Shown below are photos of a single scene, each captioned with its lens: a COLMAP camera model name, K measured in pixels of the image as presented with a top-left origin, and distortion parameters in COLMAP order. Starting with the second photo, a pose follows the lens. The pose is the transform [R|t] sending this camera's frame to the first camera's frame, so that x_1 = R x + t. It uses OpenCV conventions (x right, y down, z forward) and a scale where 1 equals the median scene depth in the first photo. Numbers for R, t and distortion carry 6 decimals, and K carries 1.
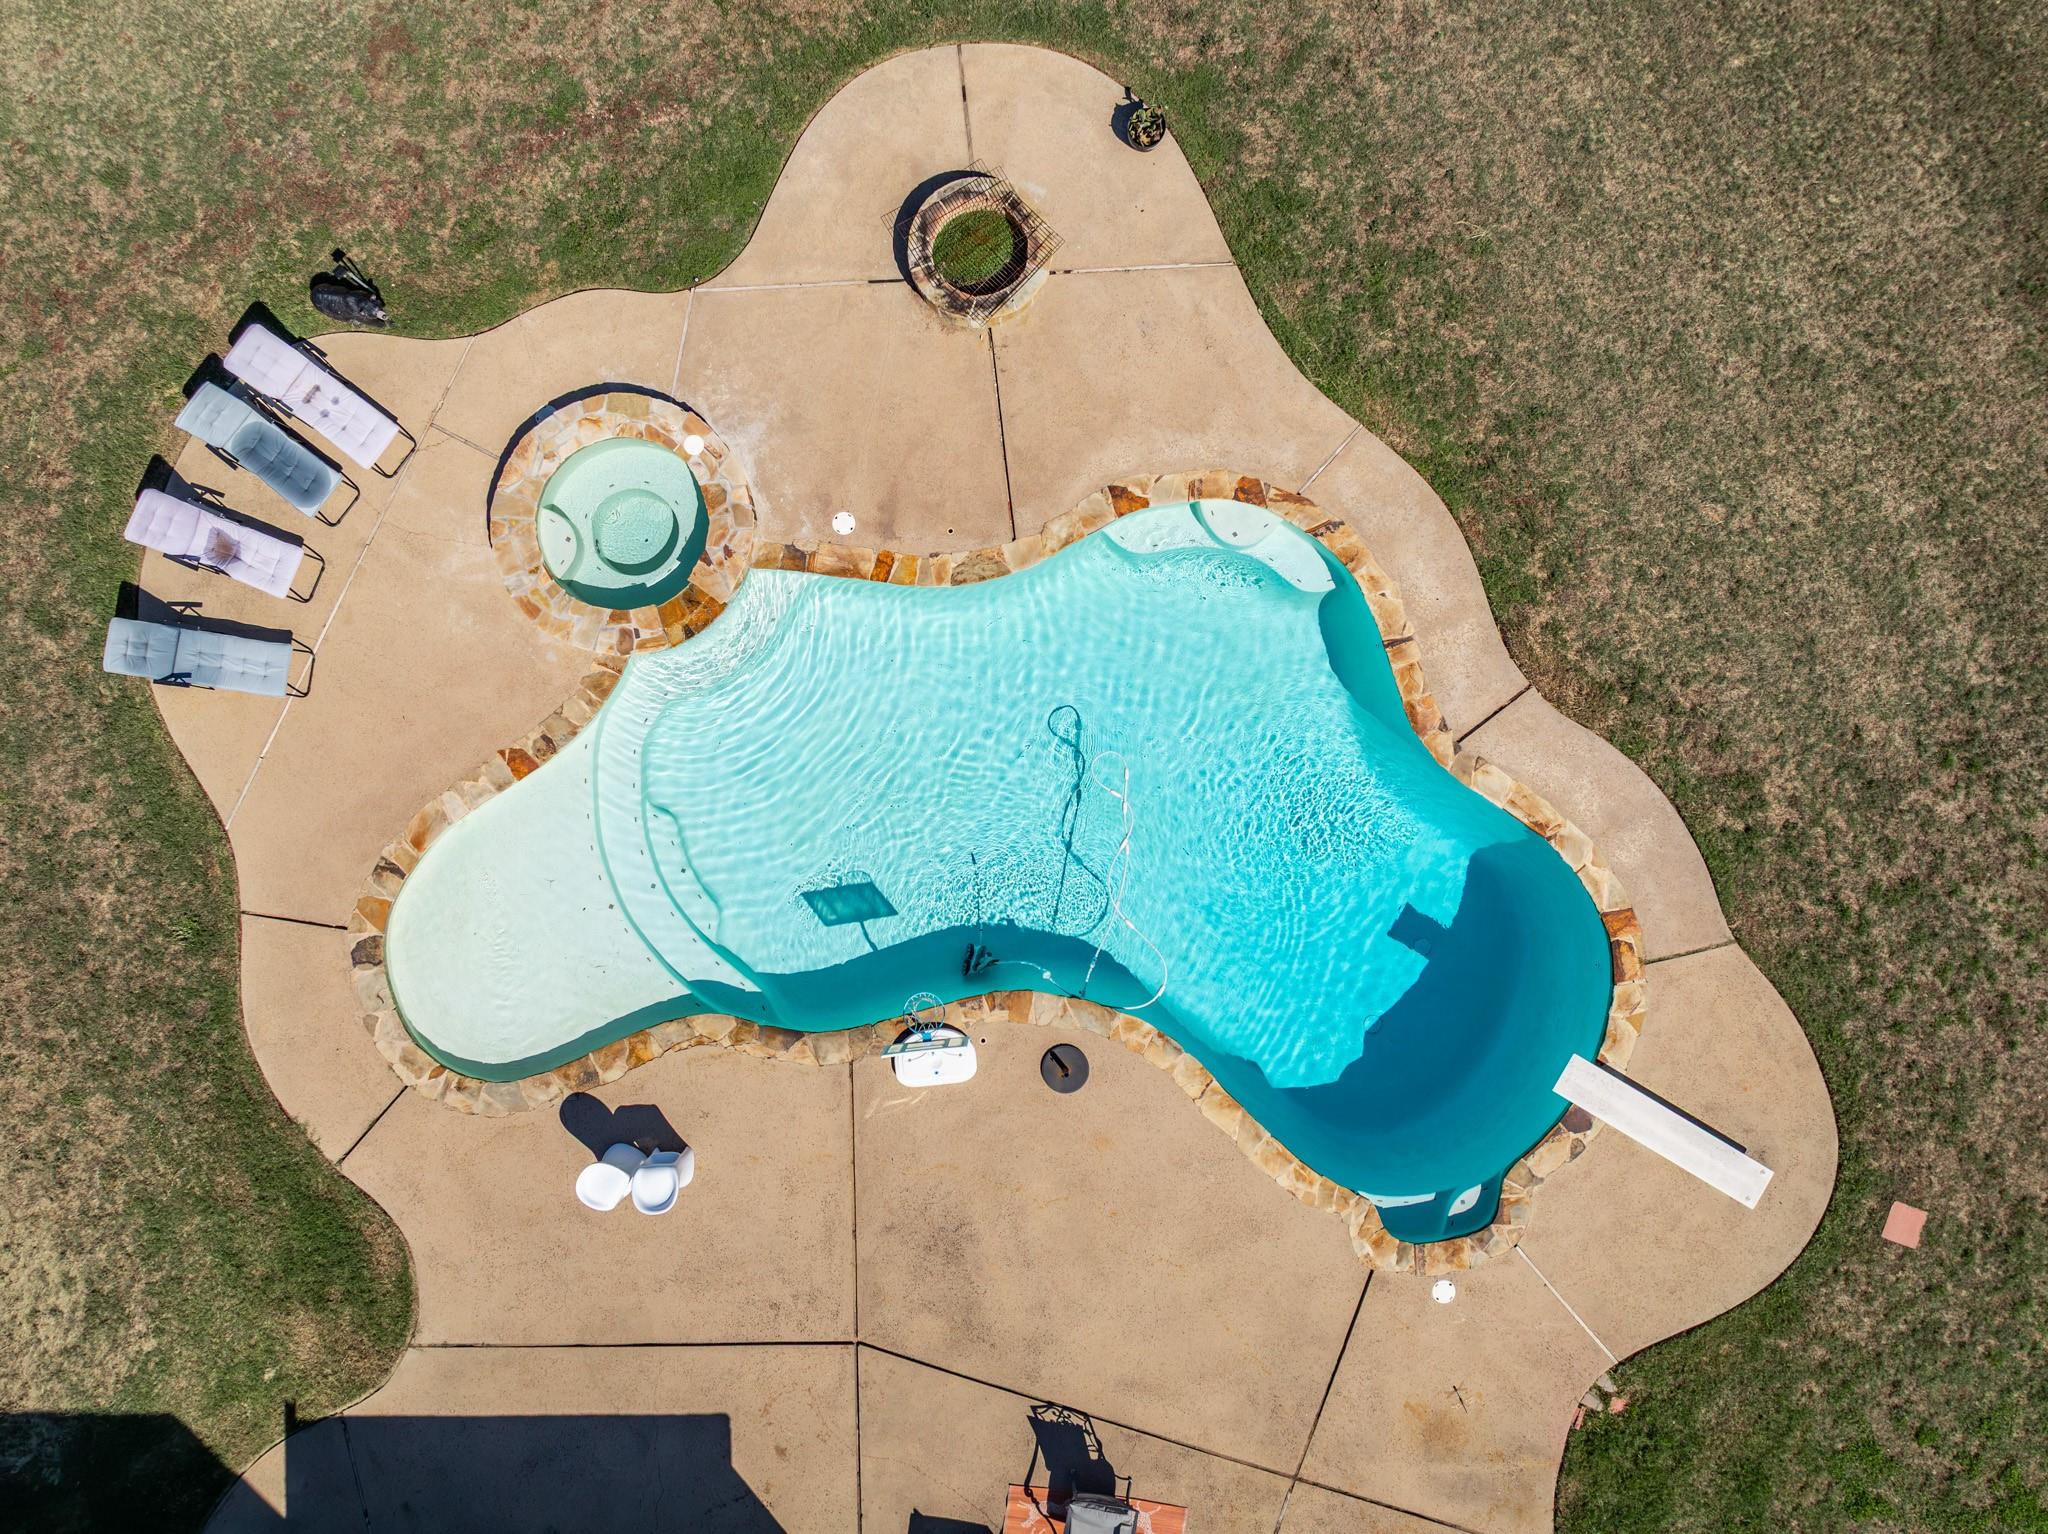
lens RADIAL K [[1435.5, 0, 1025.7], [0, 1435.5, 757.6], [0, 0, 1]] dist [-0.026514, 0.010712]
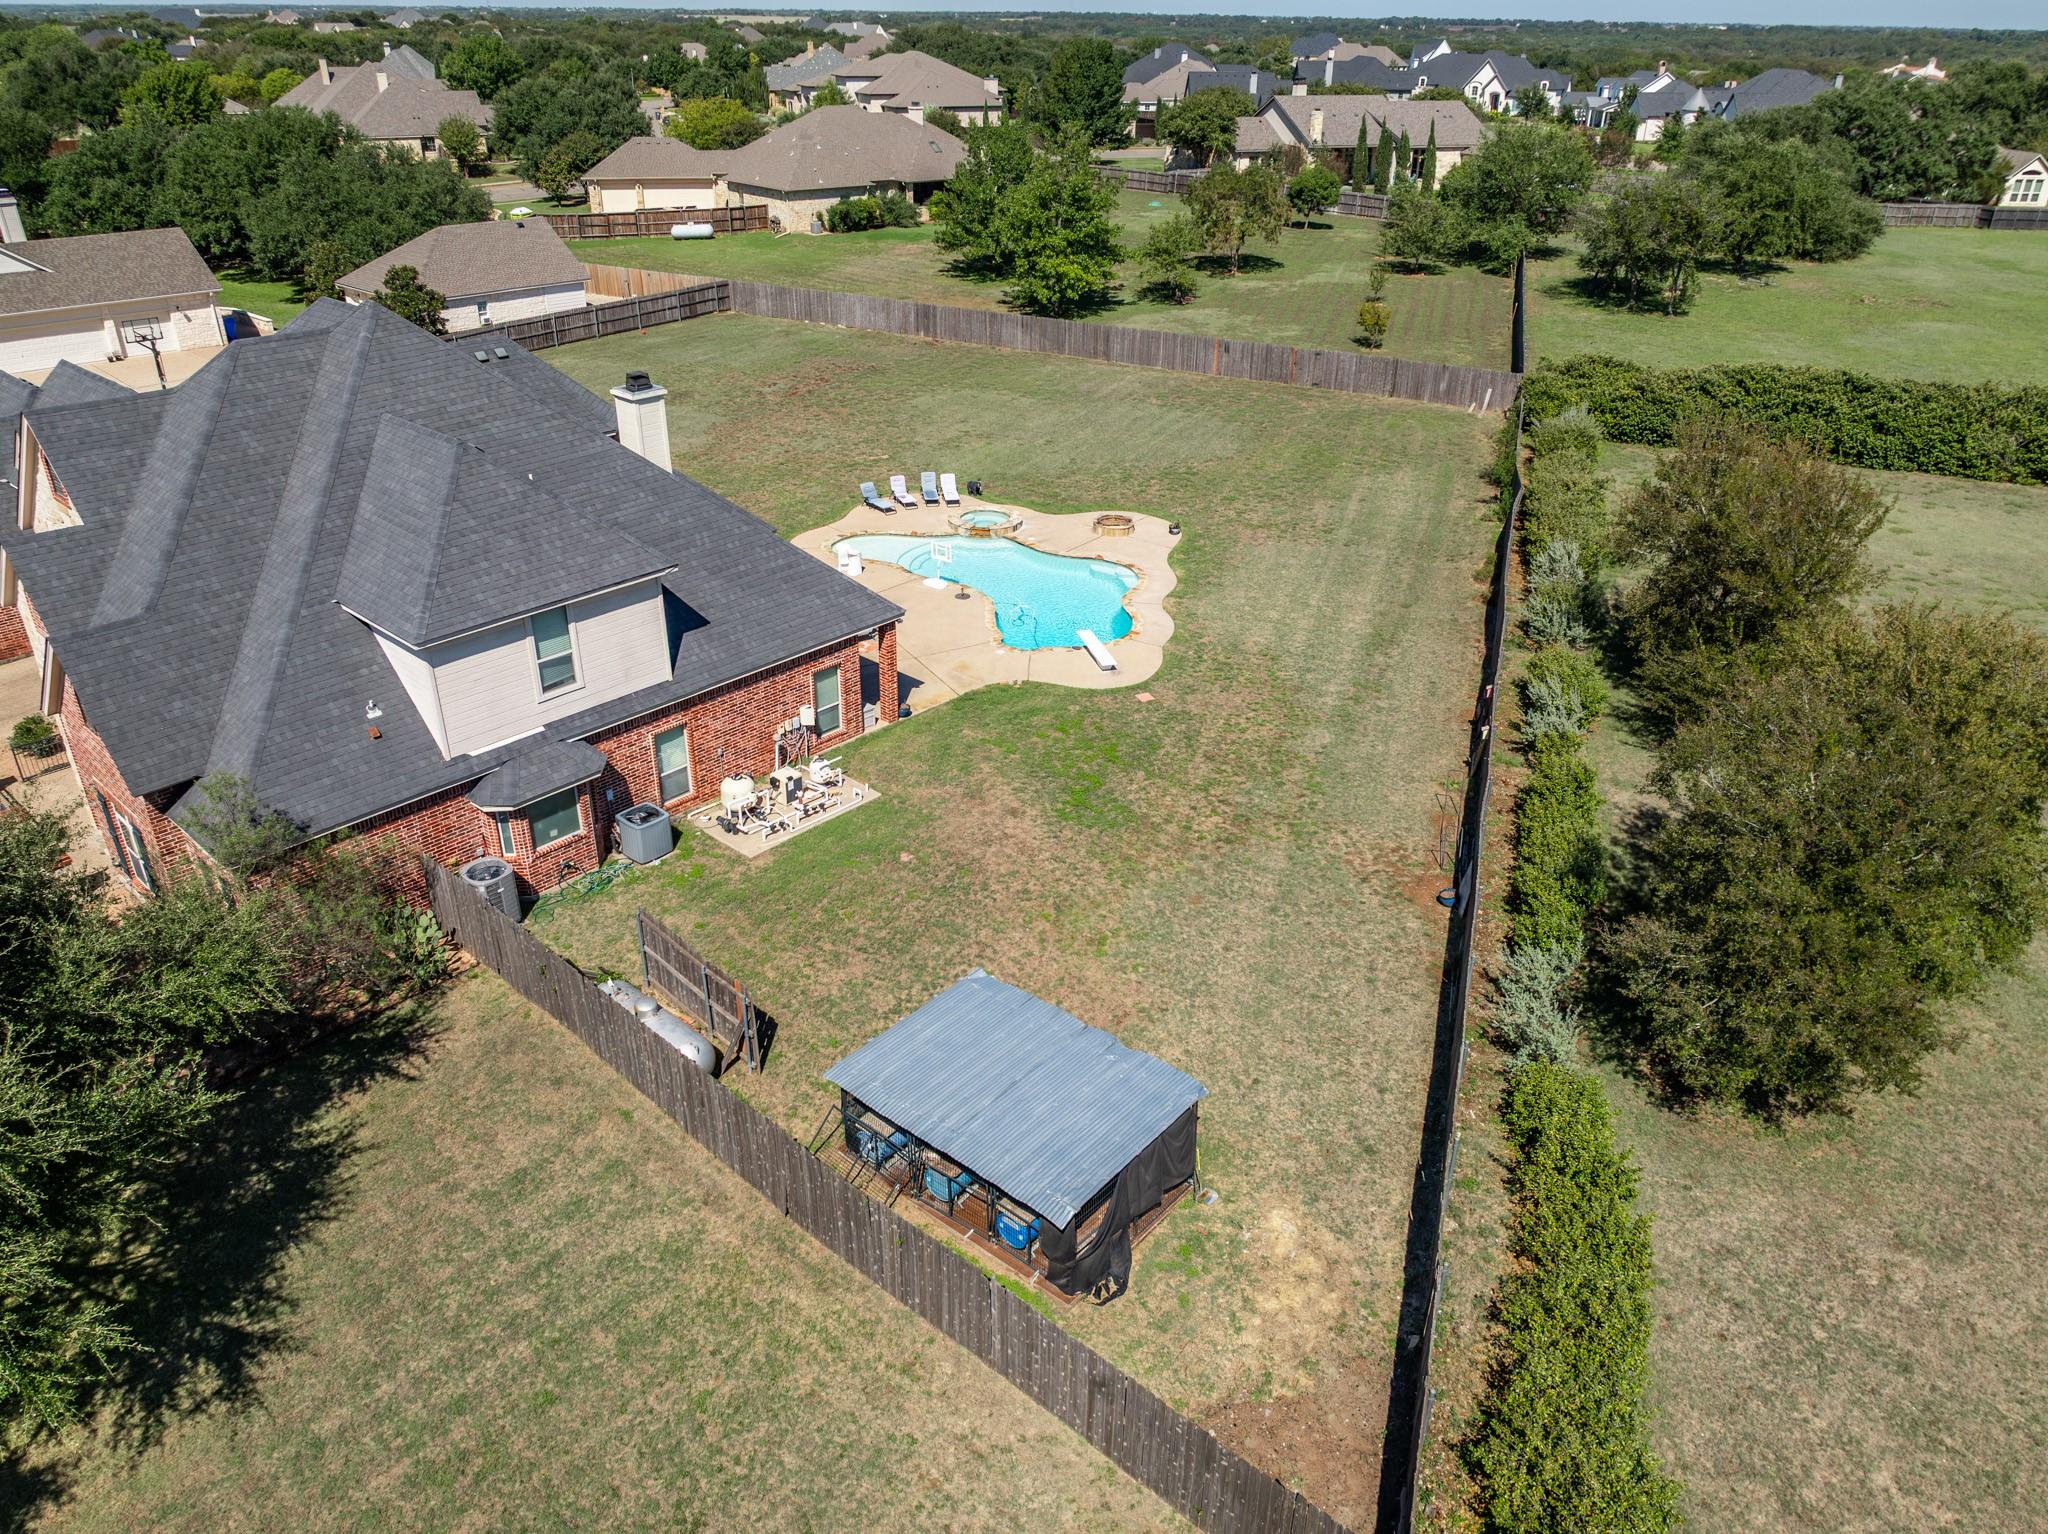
lens RADIAL K [[1435.5, 0, 1023.6], [0, 1435.5, 776.9], [0, 0, 1]] dist [-0.026514, 0.010712]
pose [[0.726117, 0.329256, -0.603609, 2.071336], [-0.687510, 0.359330, -0.631040, 2.171426], [0.009121, 0.873197, 0.487283, -0.150725]]
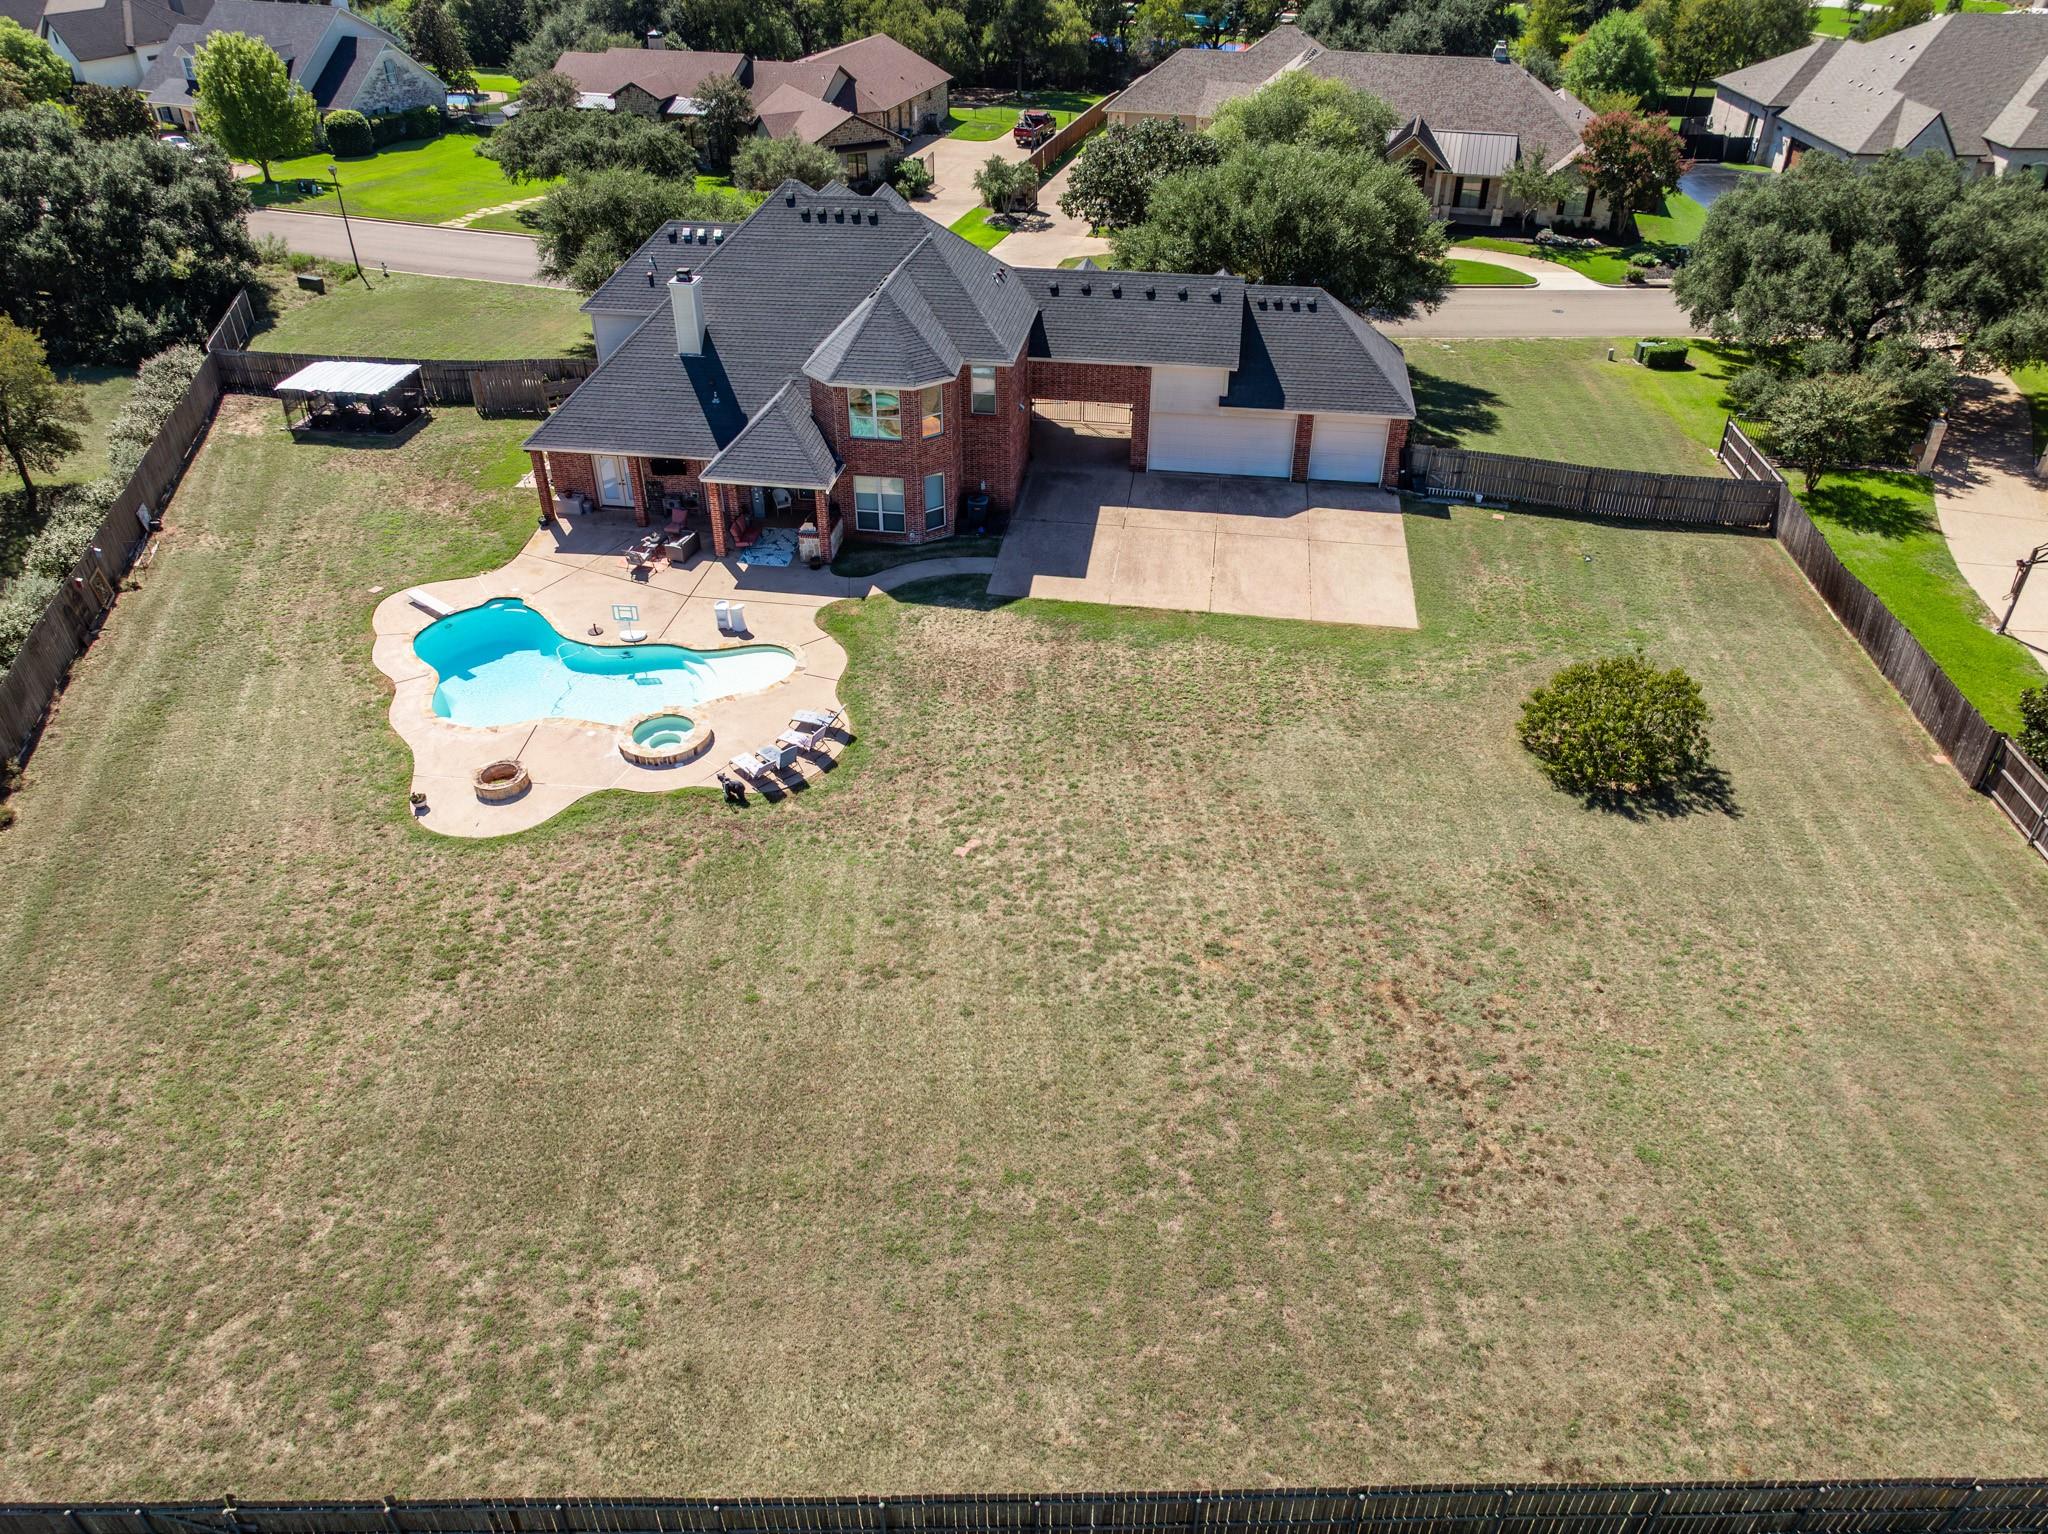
lens RADIAL K [[1435.5, 0, 1030.5], [0, 1435.5, 761.7], [0, 0, 1]] dist [-0.026514, 0.010712]
pose [[-0.986830, -0.095125, 0.130835, -1.338919], [0.161602, -0.543858, 0.823471, -2.348505], [-0.007177, 0.833769, 0.552067, -0.500110]]
